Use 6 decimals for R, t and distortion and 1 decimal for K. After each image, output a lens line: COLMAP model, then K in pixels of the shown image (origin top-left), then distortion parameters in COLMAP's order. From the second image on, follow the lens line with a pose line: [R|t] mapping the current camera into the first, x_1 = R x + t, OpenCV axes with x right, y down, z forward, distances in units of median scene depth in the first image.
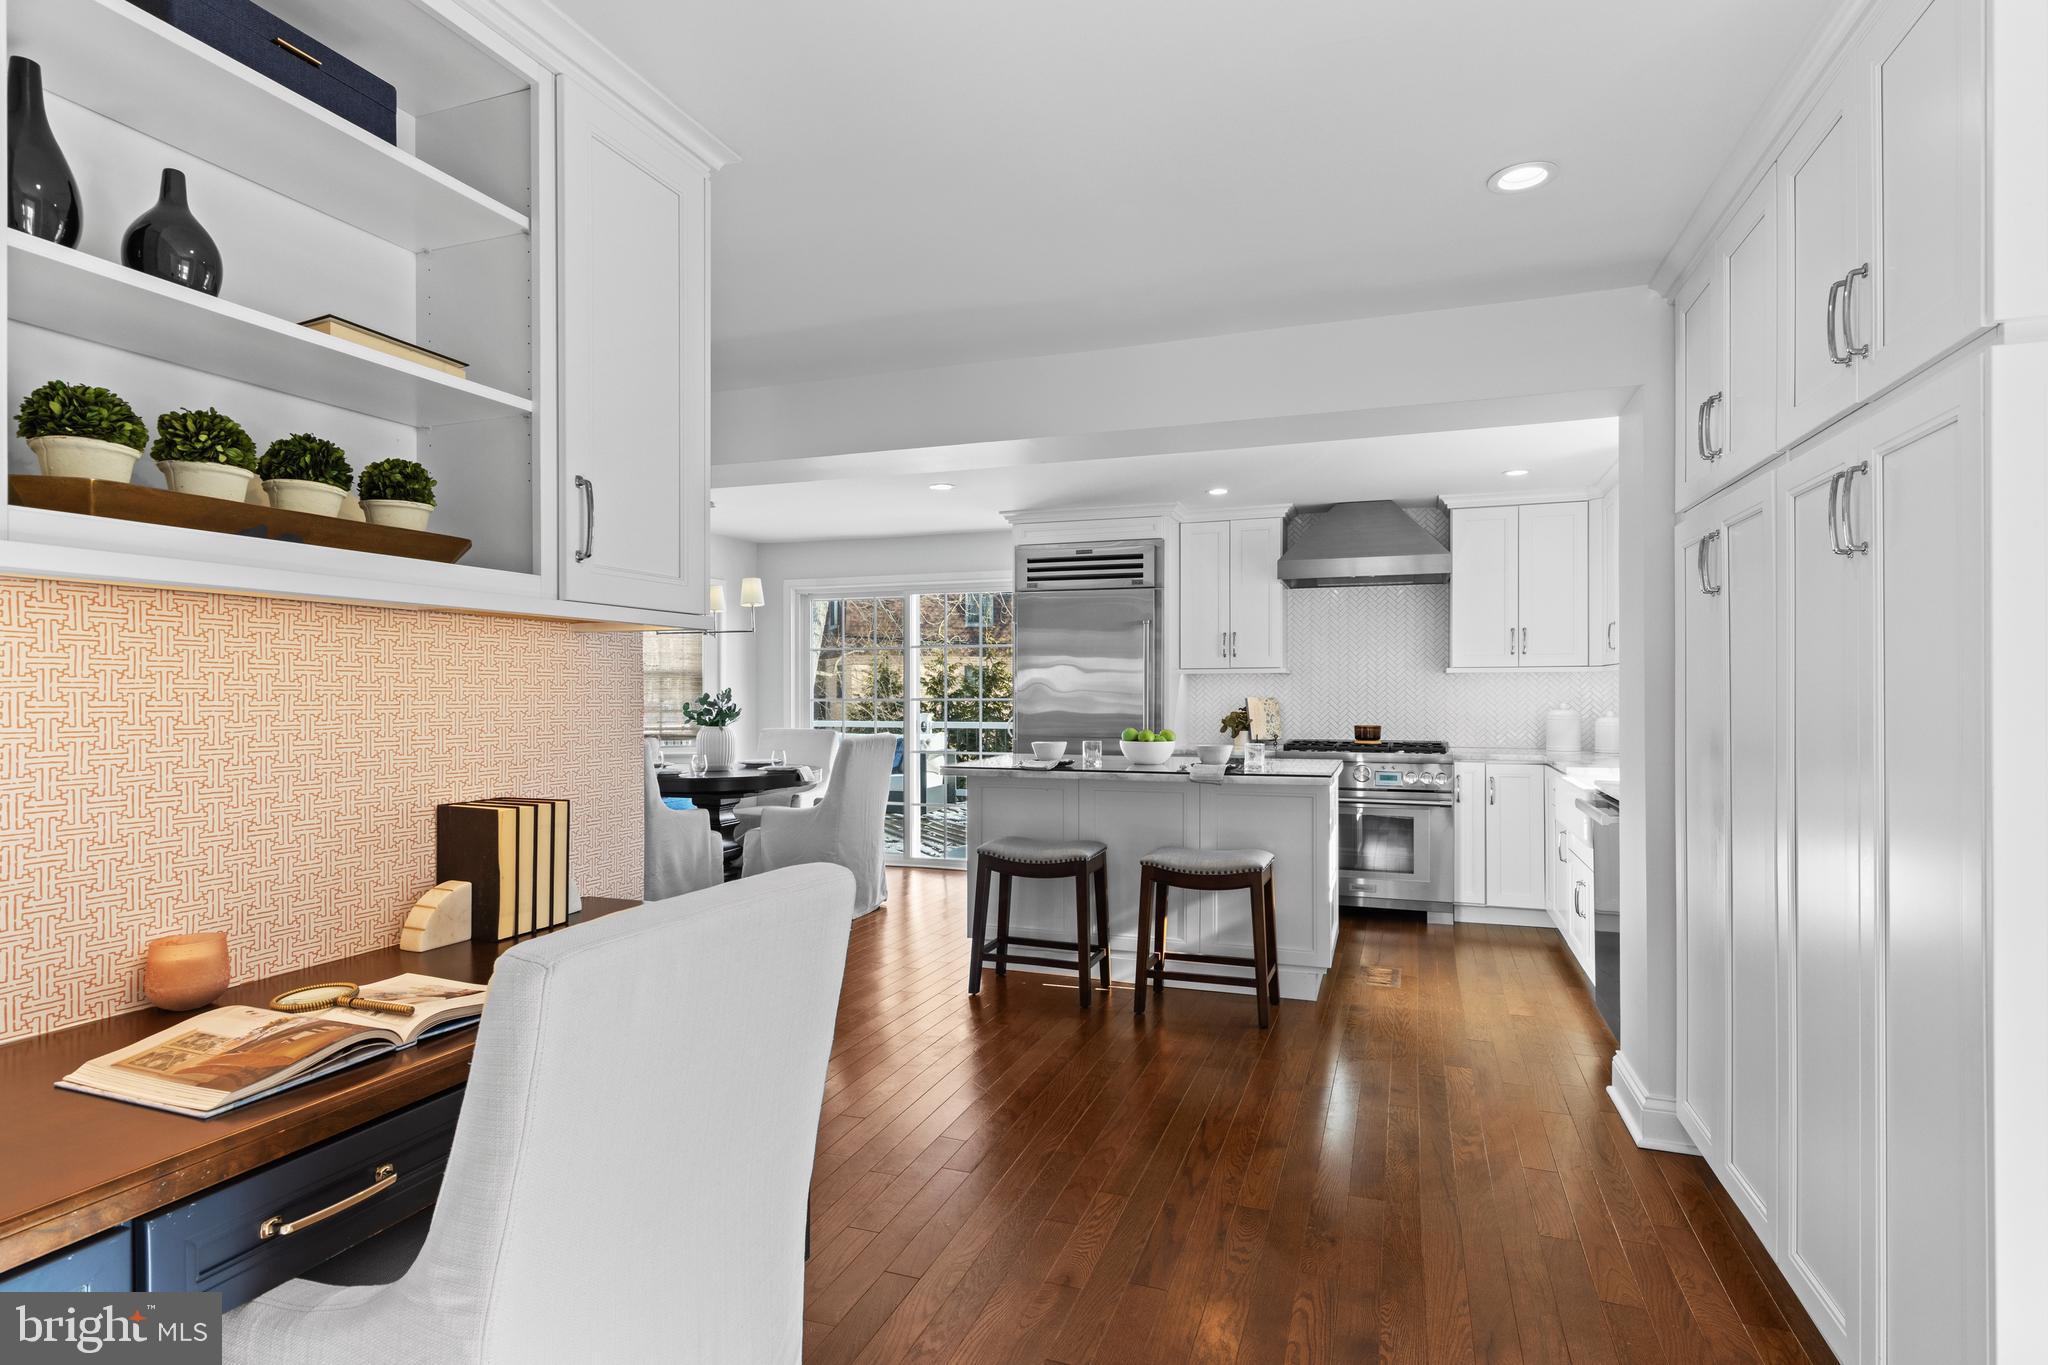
lens RADIAL K [[1044.4, 0, 1038.3], [0, 1044.4, 688.2], [0, 0, 1]] dist [0.009028, -0.002636]
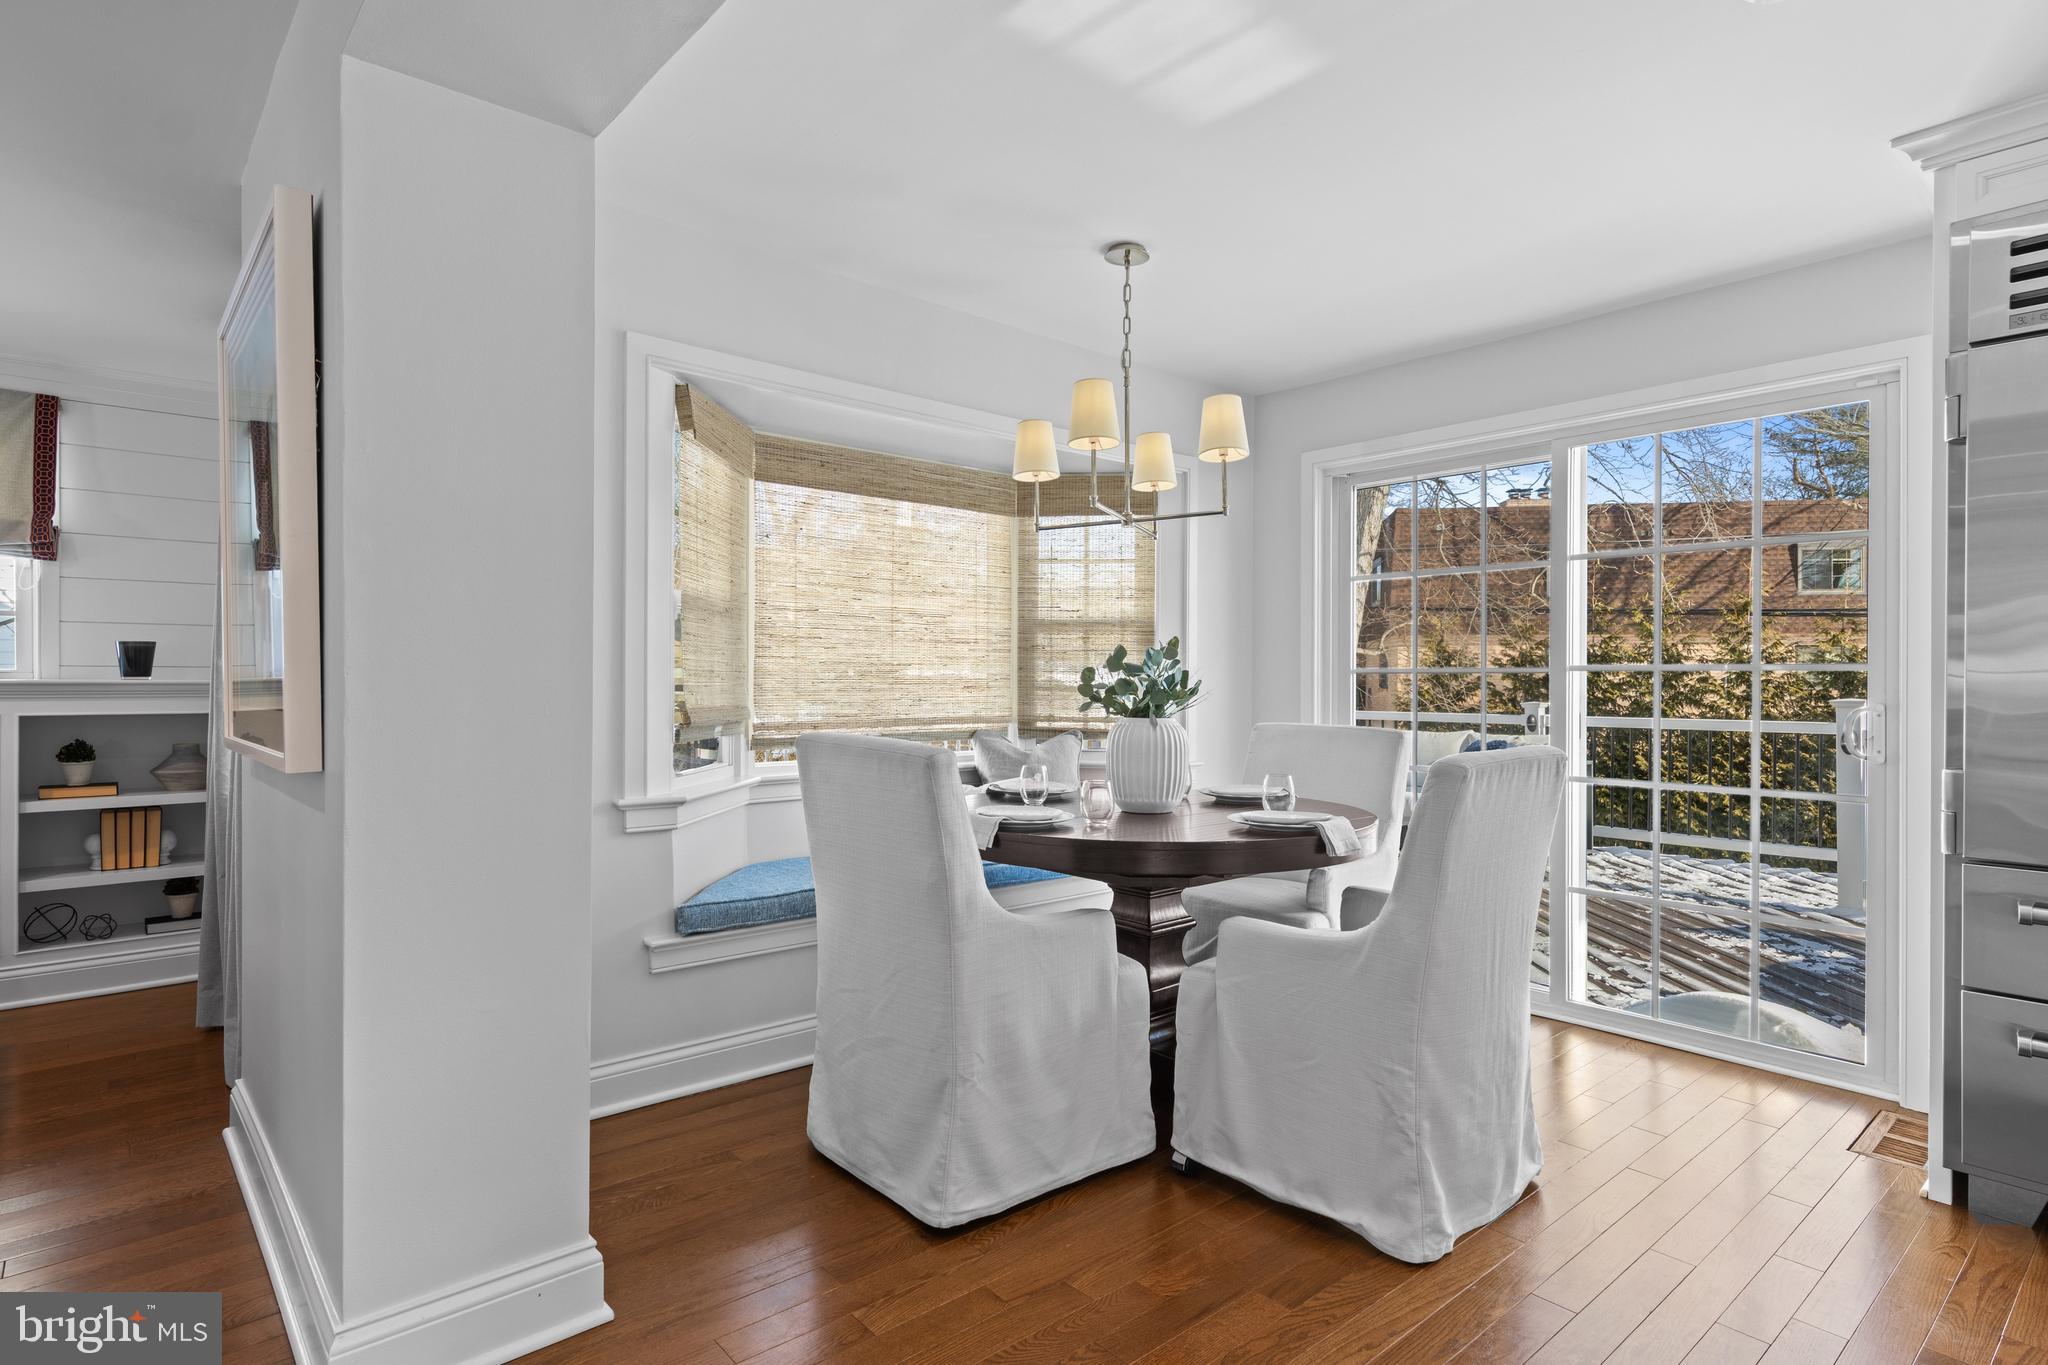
lens RADIAL K [[1044.4, 0, 1019.4], [0, 1044.4, 680.5], [0, 0, 1]] dist [0.009028, -0.002636]
pose [[0.868066, 0.004245, -0.496430, -0.120391], [-0.002825, 0.999989, 0.003611, 0.017392], [0.496441, -0.001733, 0.868069, 0.545258]]
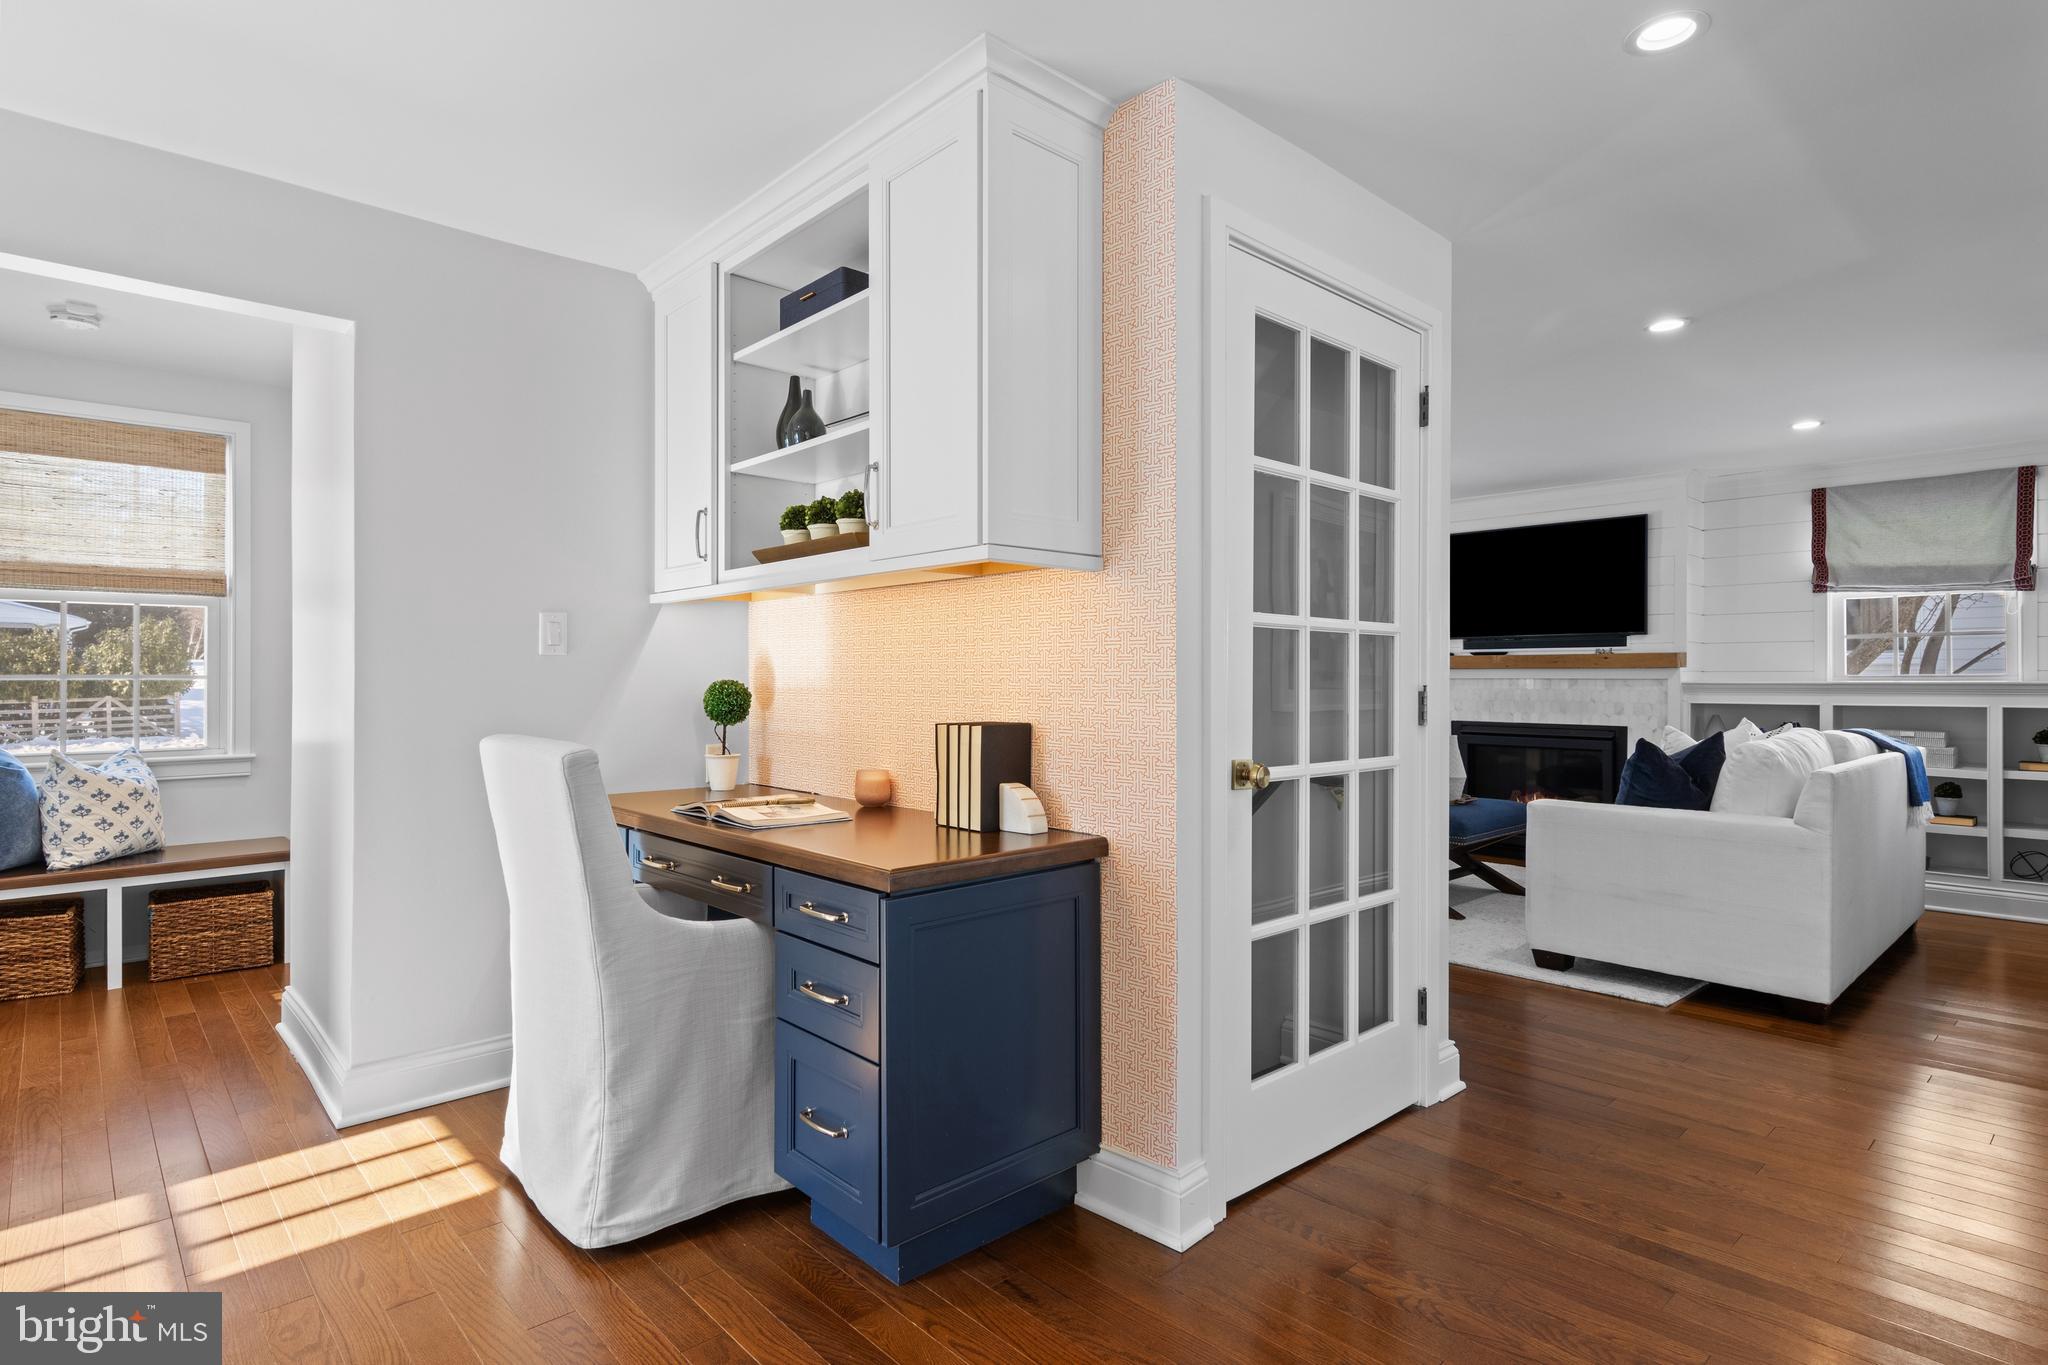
lens RADIAL K [[1044.4, 0, 1015.6], [0, 1044.4, 676.6], [0, 0, 1]] dist [0.009028, -0.002636]
pose [[-0.482525, -0.003011, -0.875877, 0.167353], [0.003165, 0.999982, -0.005181, 0.018665], [0.875877, -0.005272, -0.482506, 0.503437]]
